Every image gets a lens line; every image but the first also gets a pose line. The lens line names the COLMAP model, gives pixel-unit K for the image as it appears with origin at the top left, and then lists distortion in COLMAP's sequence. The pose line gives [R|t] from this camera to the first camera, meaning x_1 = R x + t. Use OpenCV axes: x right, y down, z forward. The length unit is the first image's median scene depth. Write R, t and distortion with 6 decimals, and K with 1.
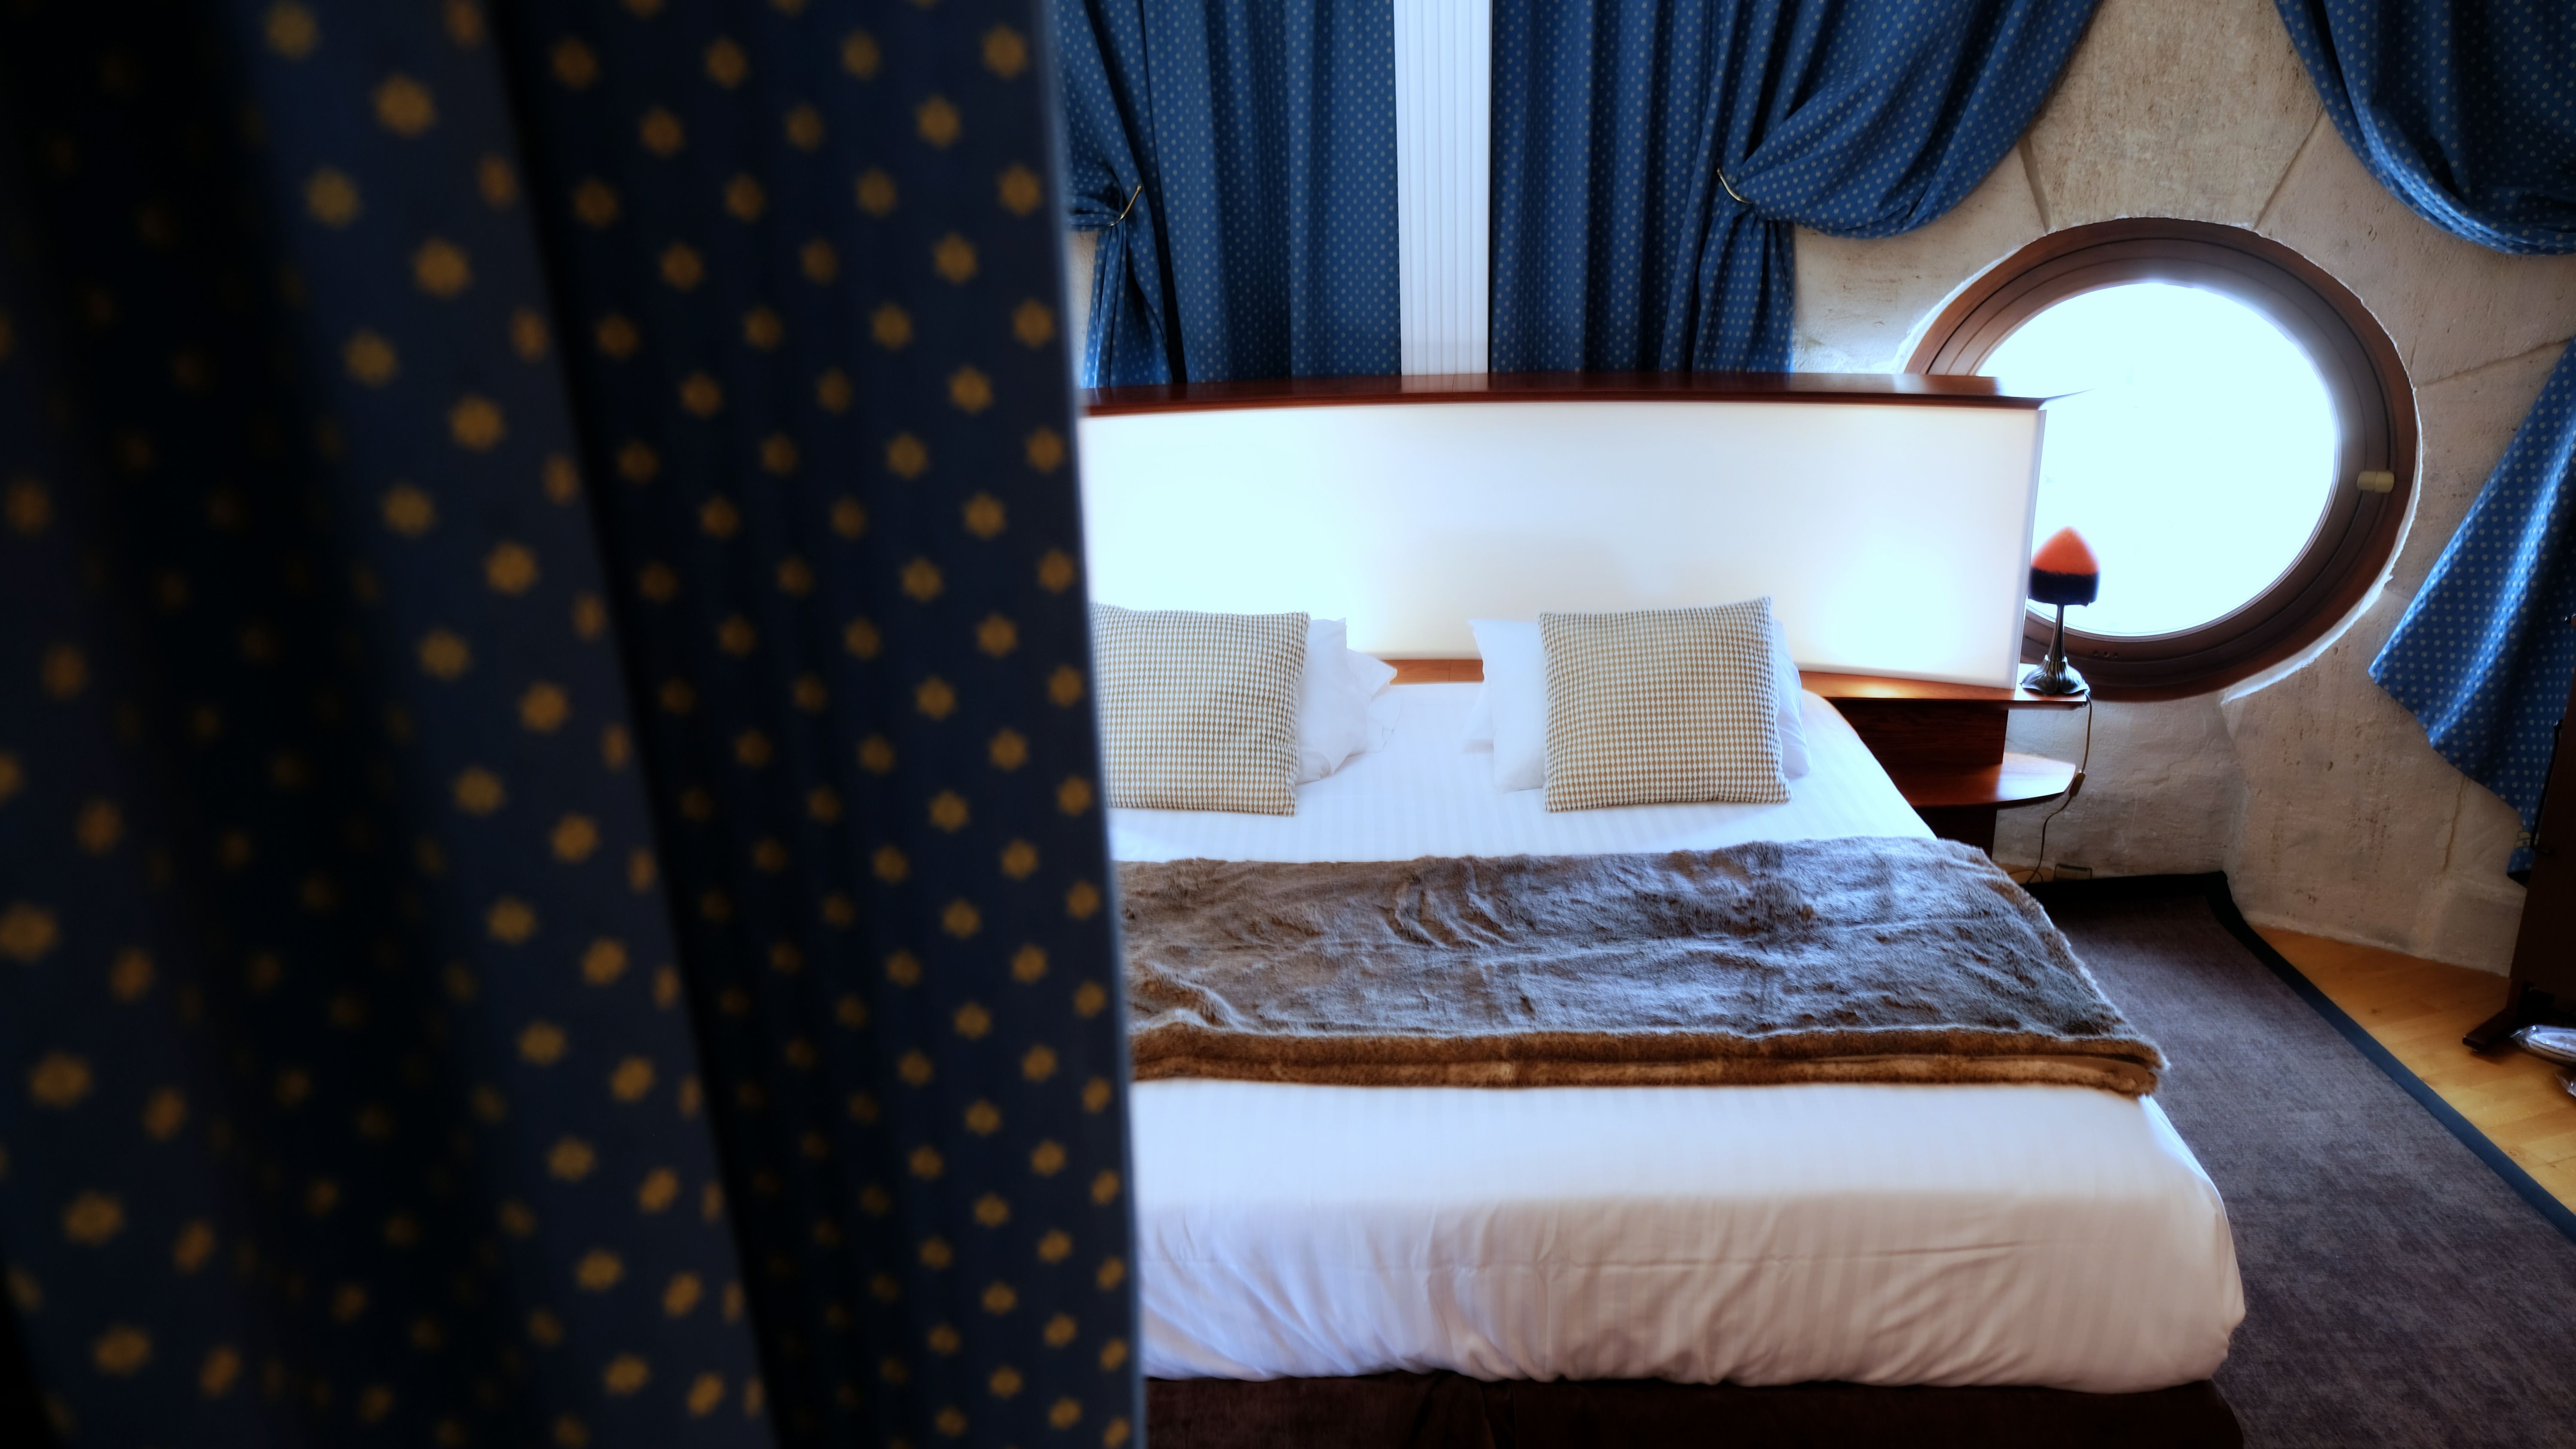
lens RADIAL K [[1598.1, 0, 1285.7], [0, 1598.1, 755.8], [0, 0, 1]] dist [-0.003073, 0.002780]
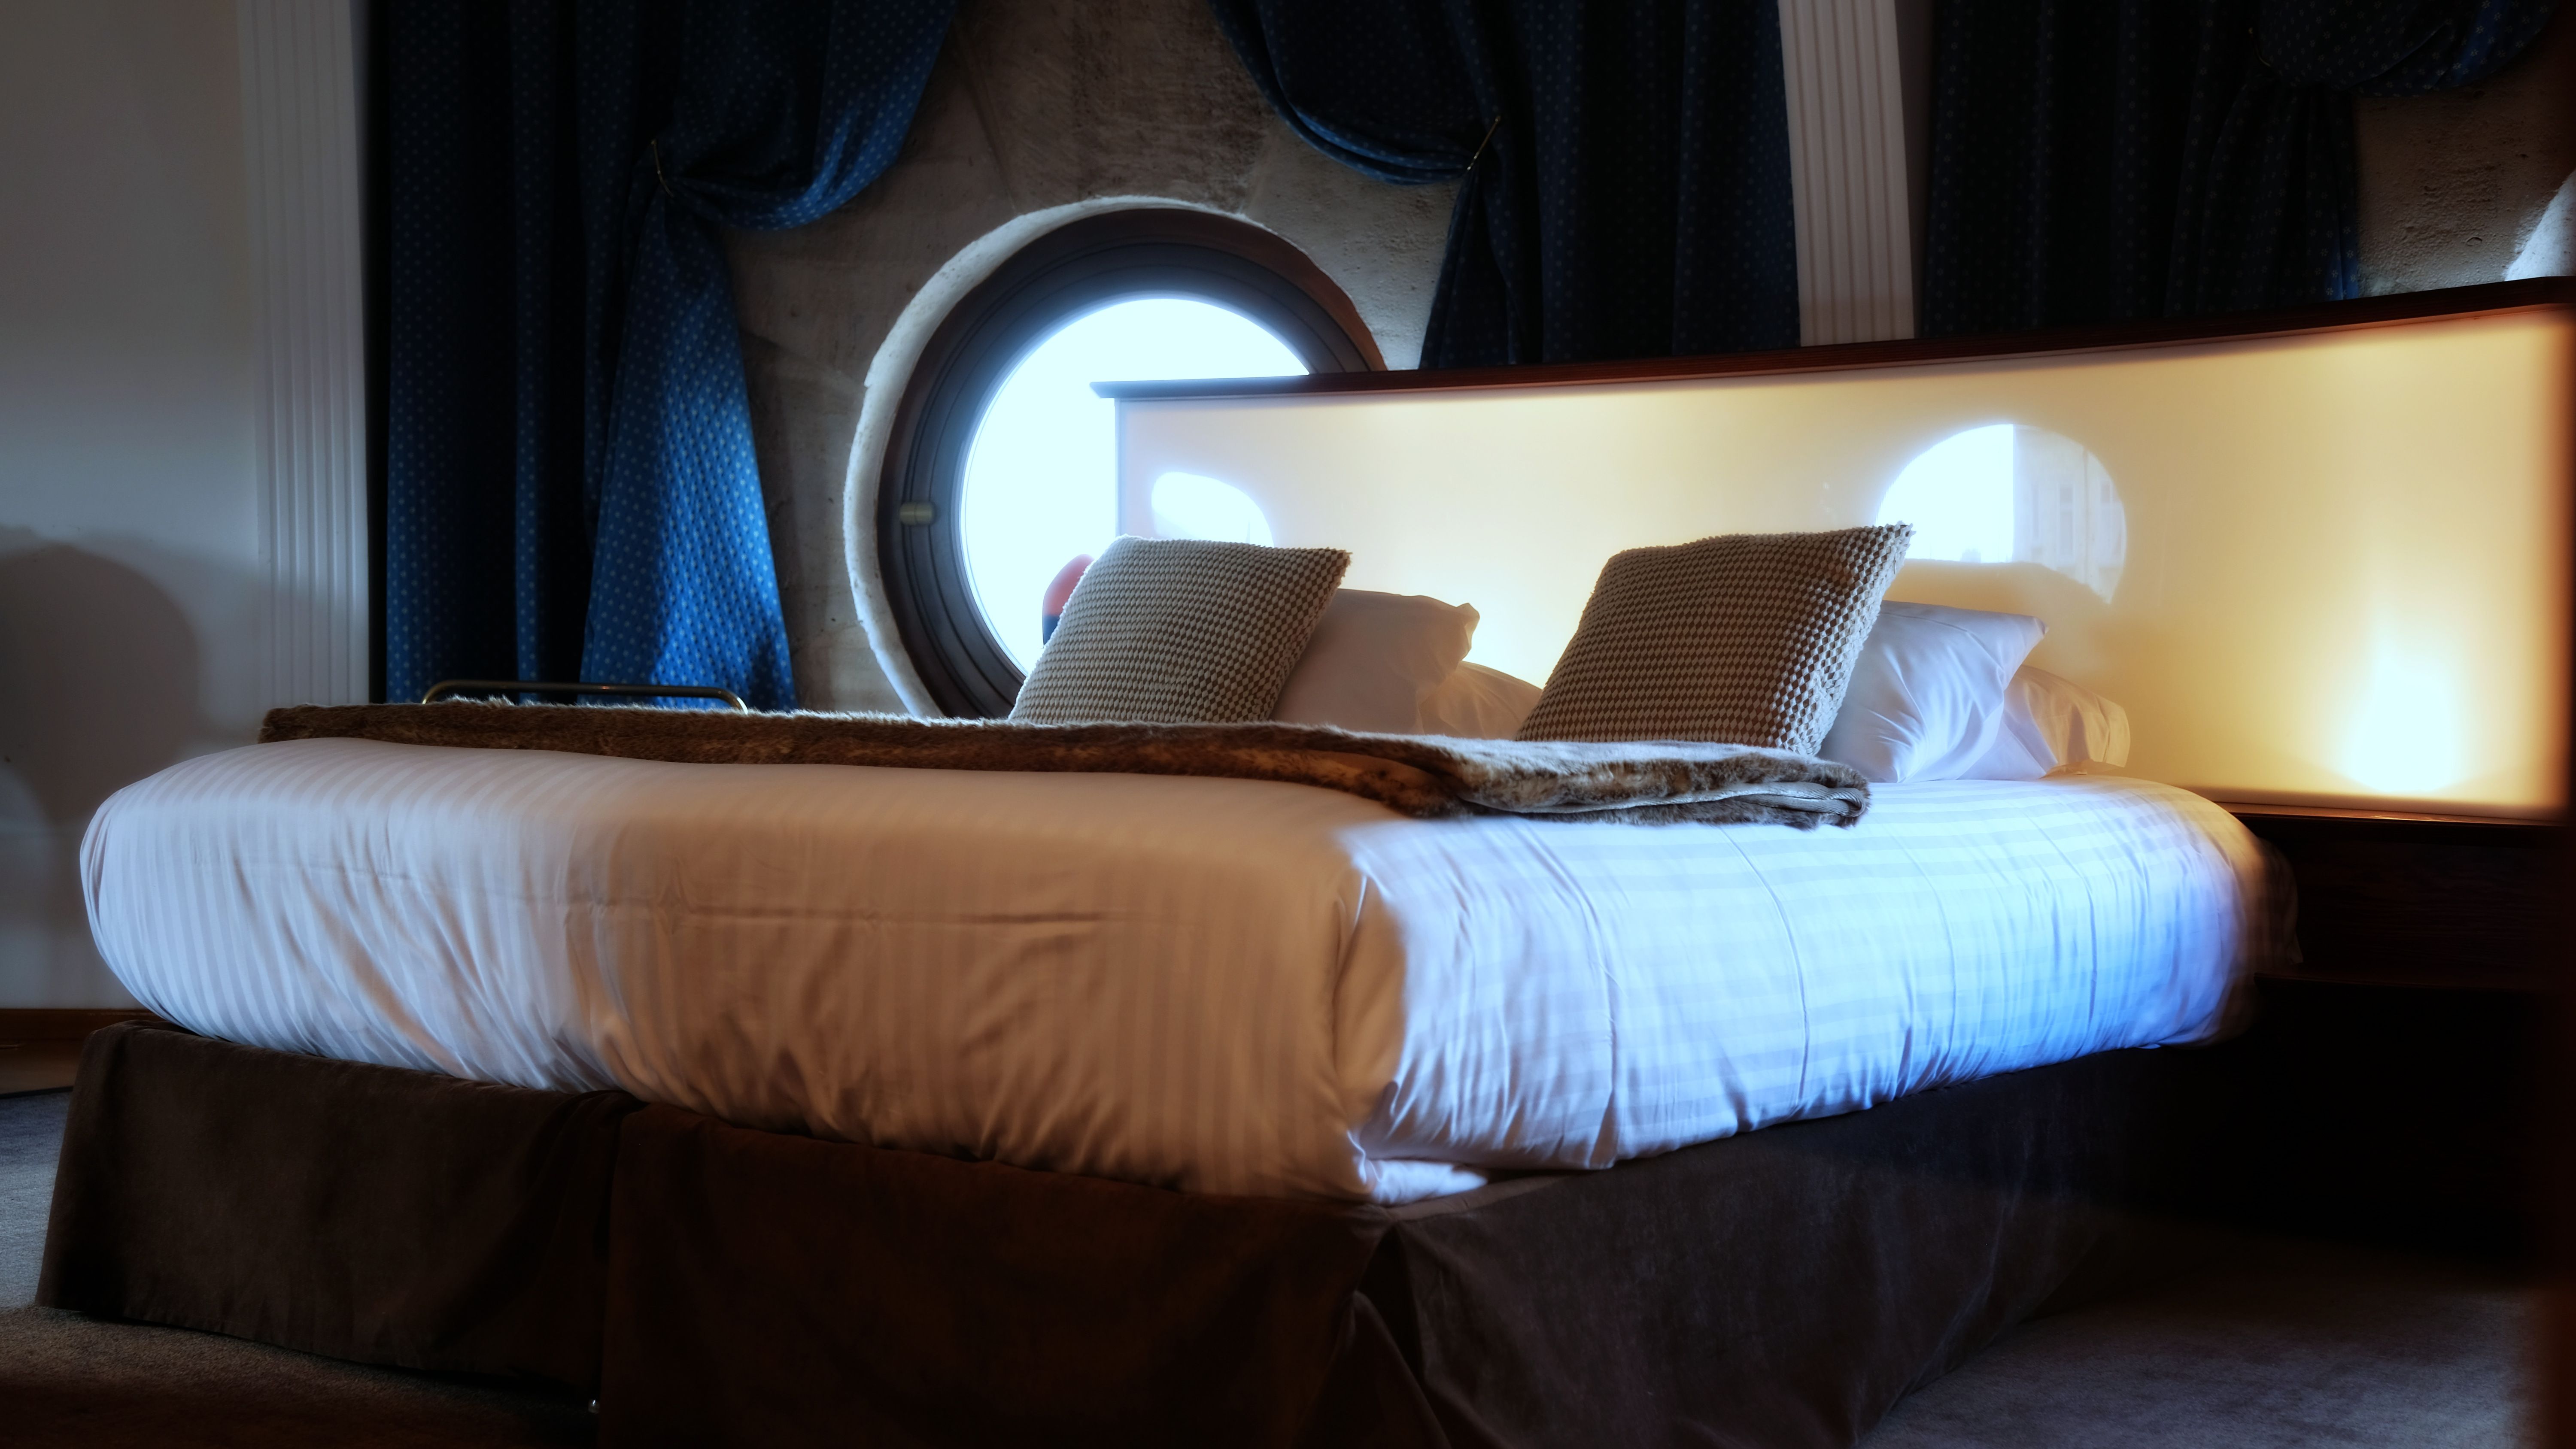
lens RADIAL K [[3010.5, 0, 1288.0], [0, 3010.5, 724.5], [0, 0, 1]] dist [0.004417, 0.010962]
pose [[0.831226, 0.063990, -0.552240, 0.947634], [-0.226243, 0.946312, -0.230886, 0.384046], [0.507817, 0.316859, 0.801076, -0.068987]]
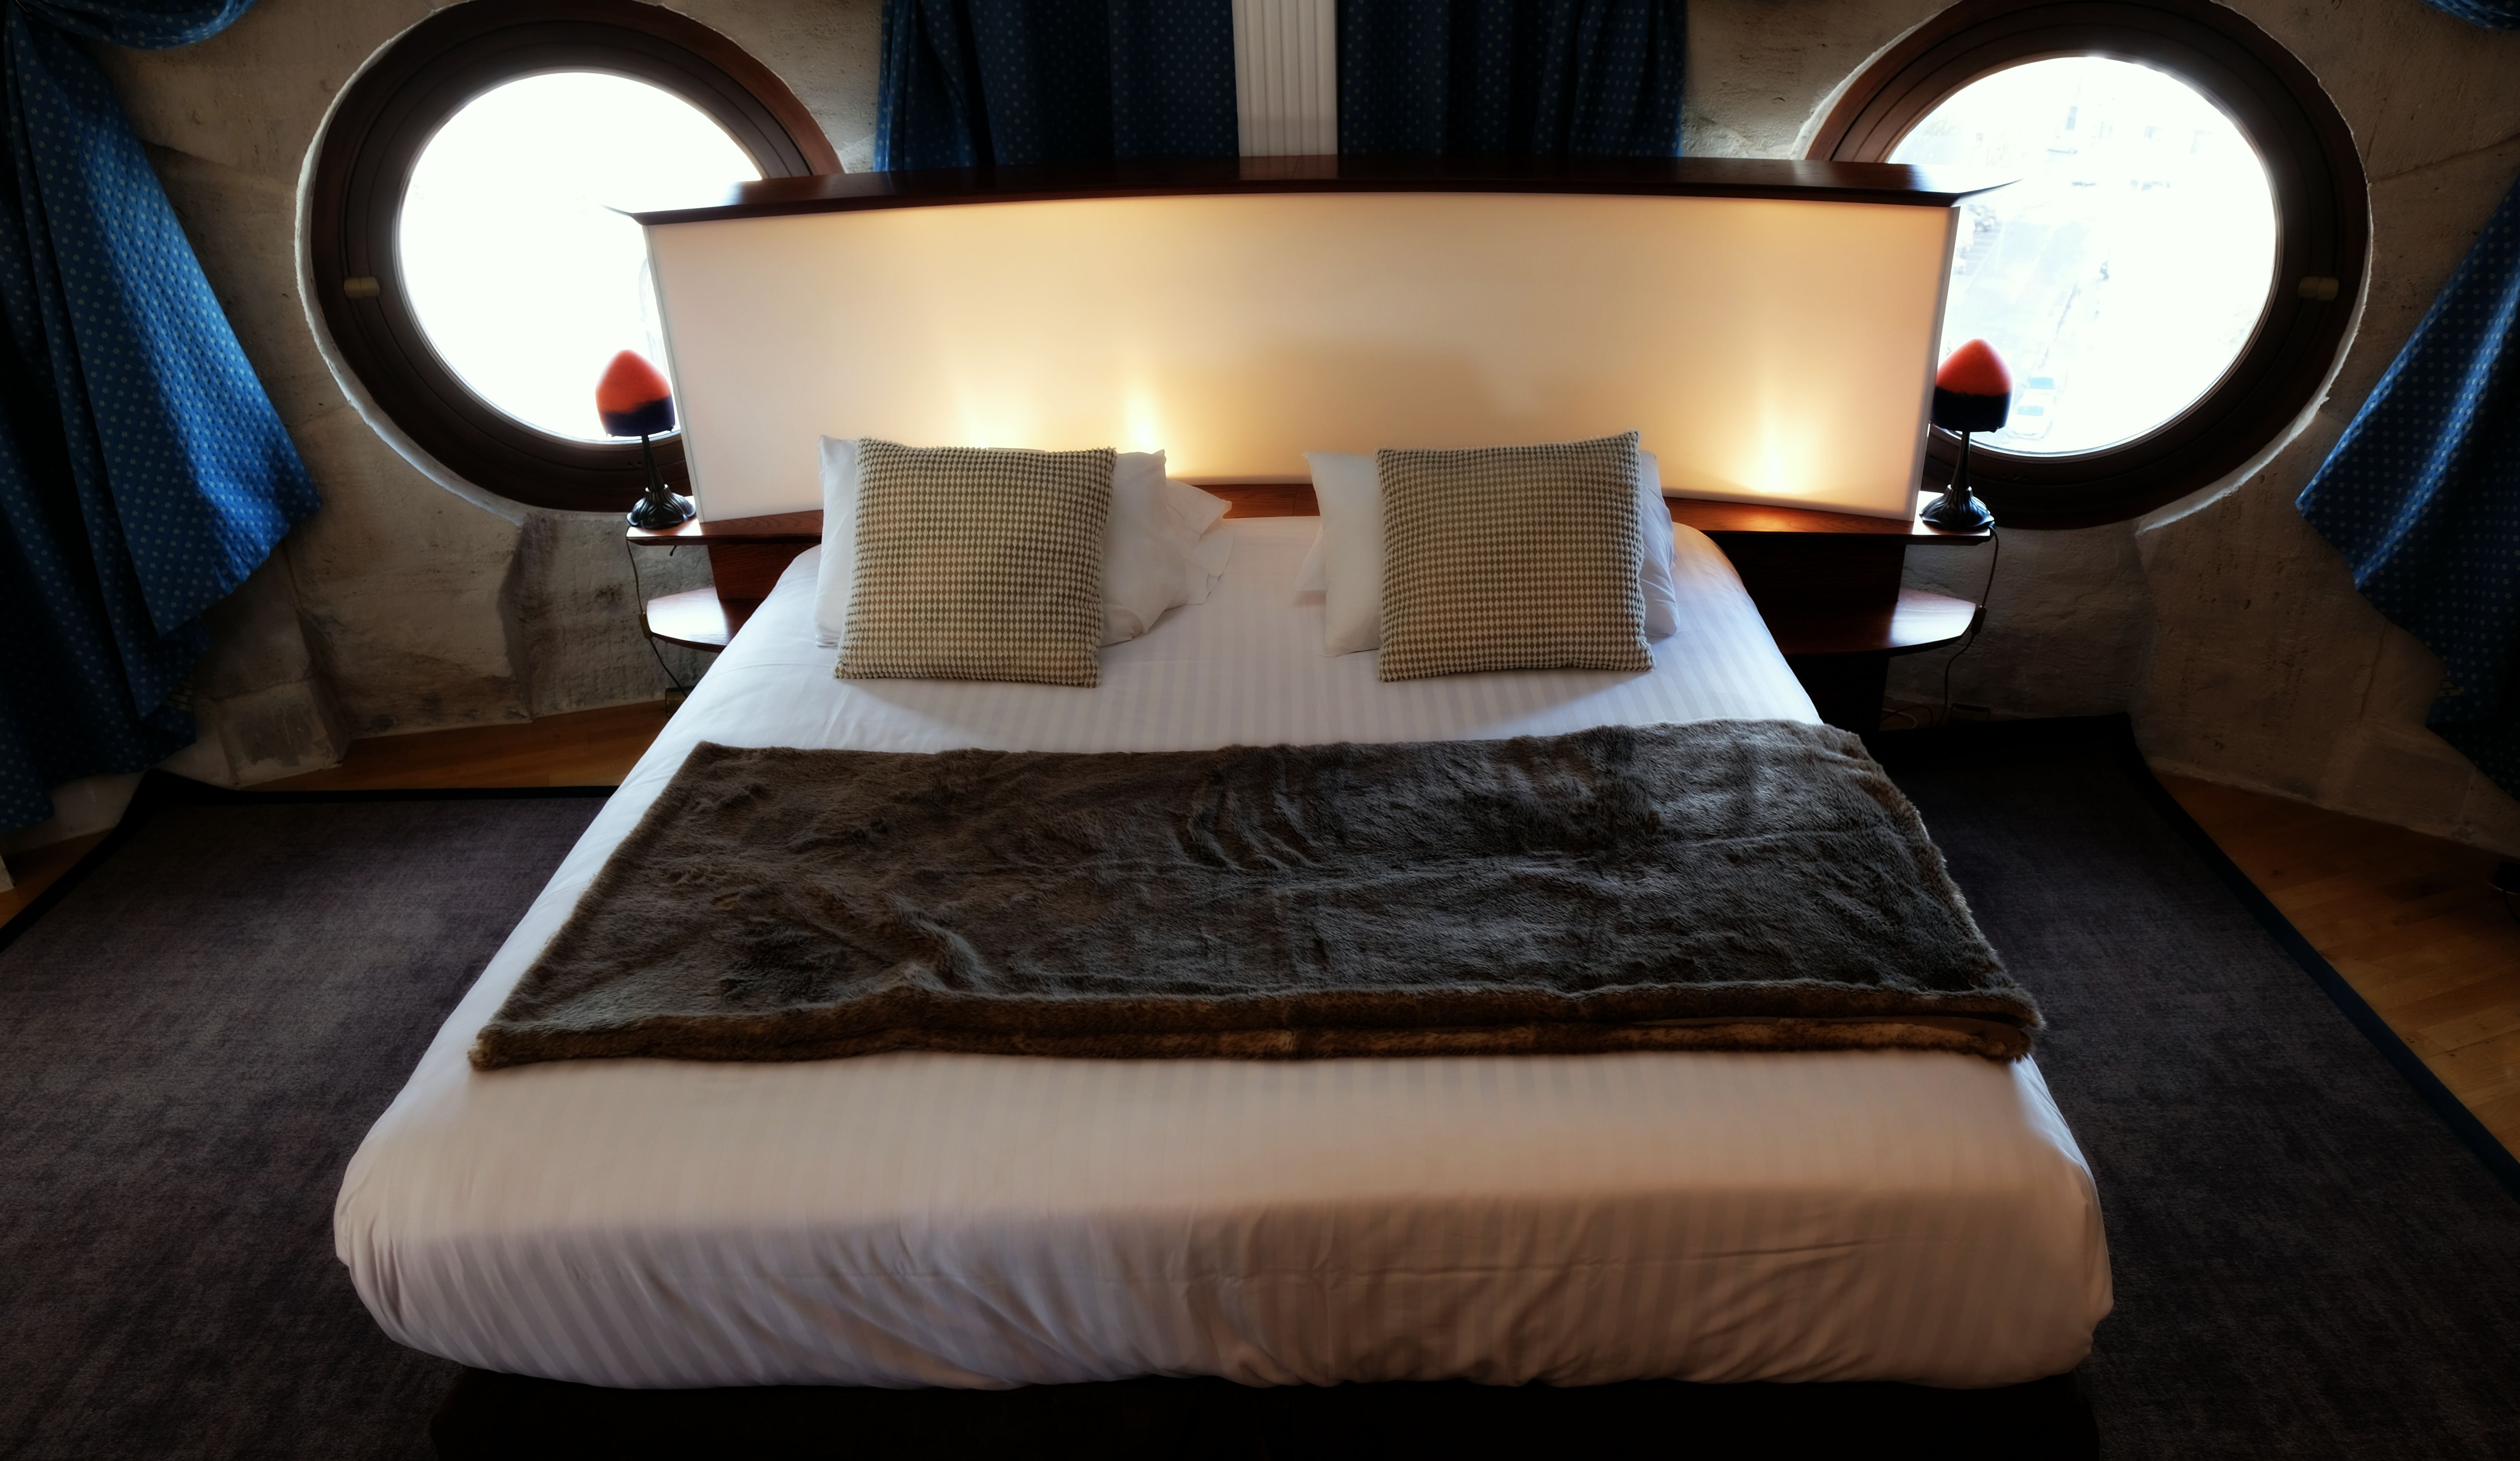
lens RADIAL K [[1638.2, 0, 1260.0], [0, 1638.2, 730.5], [0, 0, 1]] dist [-0.005607, 0.003919]
pose [[0.999177, -0.011415, 0.038918, 0.073592], [0.006572, 0.992465, 0.122354, -0.060106], [-0.040021, -0.121998, 0.991723, 0.121100]]
